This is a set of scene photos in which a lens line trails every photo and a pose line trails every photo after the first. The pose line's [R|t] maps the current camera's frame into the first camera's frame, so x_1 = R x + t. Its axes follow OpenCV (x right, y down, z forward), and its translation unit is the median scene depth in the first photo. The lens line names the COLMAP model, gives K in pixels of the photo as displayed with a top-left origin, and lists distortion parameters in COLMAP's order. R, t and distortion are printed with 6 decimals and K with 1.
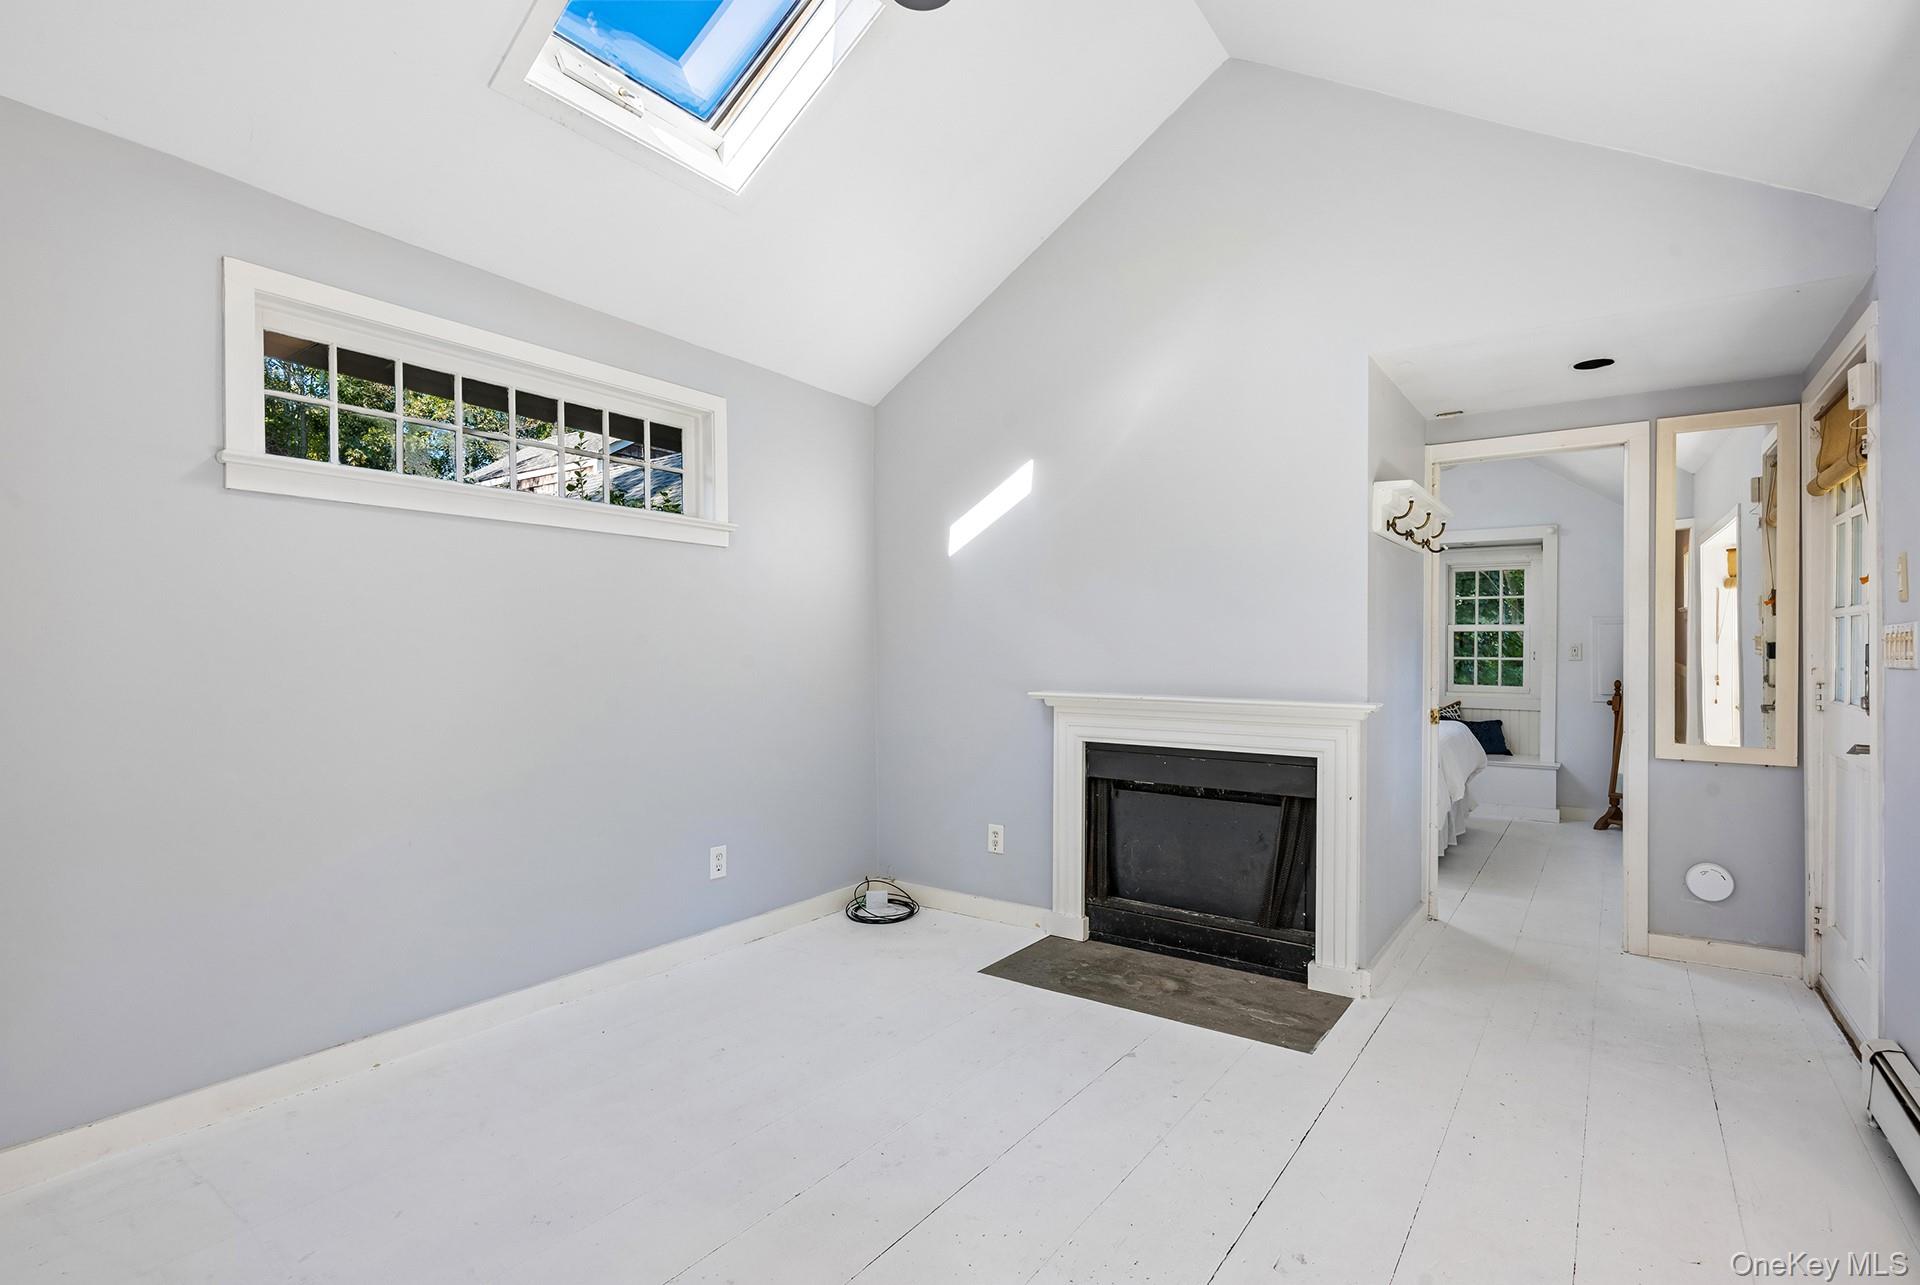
lens RADIAL K [[919.7, 0, 958.9], [0, 919.7, 649.9], [0, 0, 1]] dist [-0.003063, 0.003531]
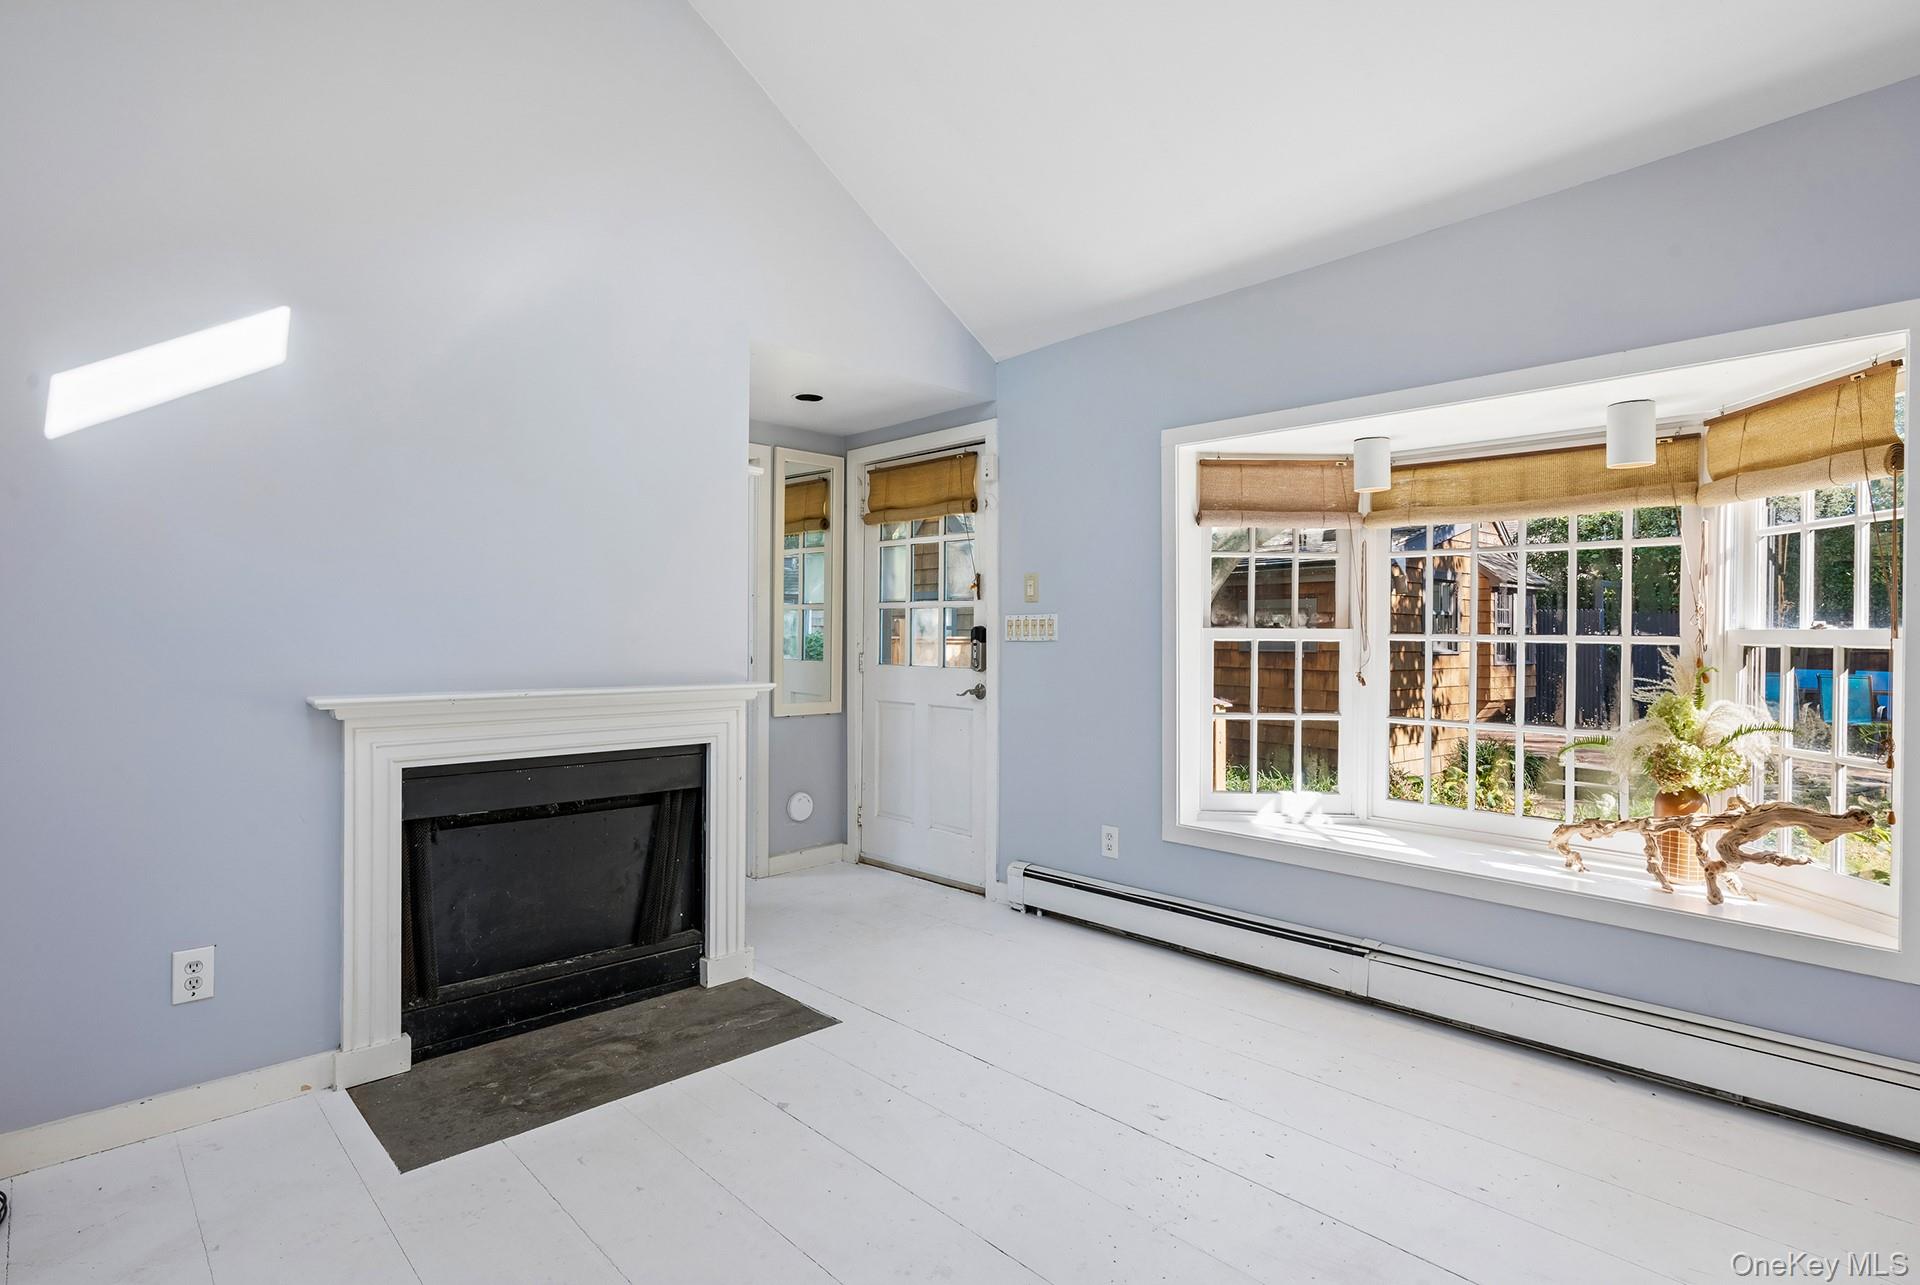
lens RADIAL K [[978.6, 0, 959.4], [0, 978.6, 641.3], [0, 0, 1]] dist [-0.002922, 0.004748]
pose [[0.183978, -0.010881, 0.982870, -0.519330], [-0.001056, 0.999936, 0.011268, 0.000174], [-0.982930, -0.003111, 0.183955, 0.522202]]
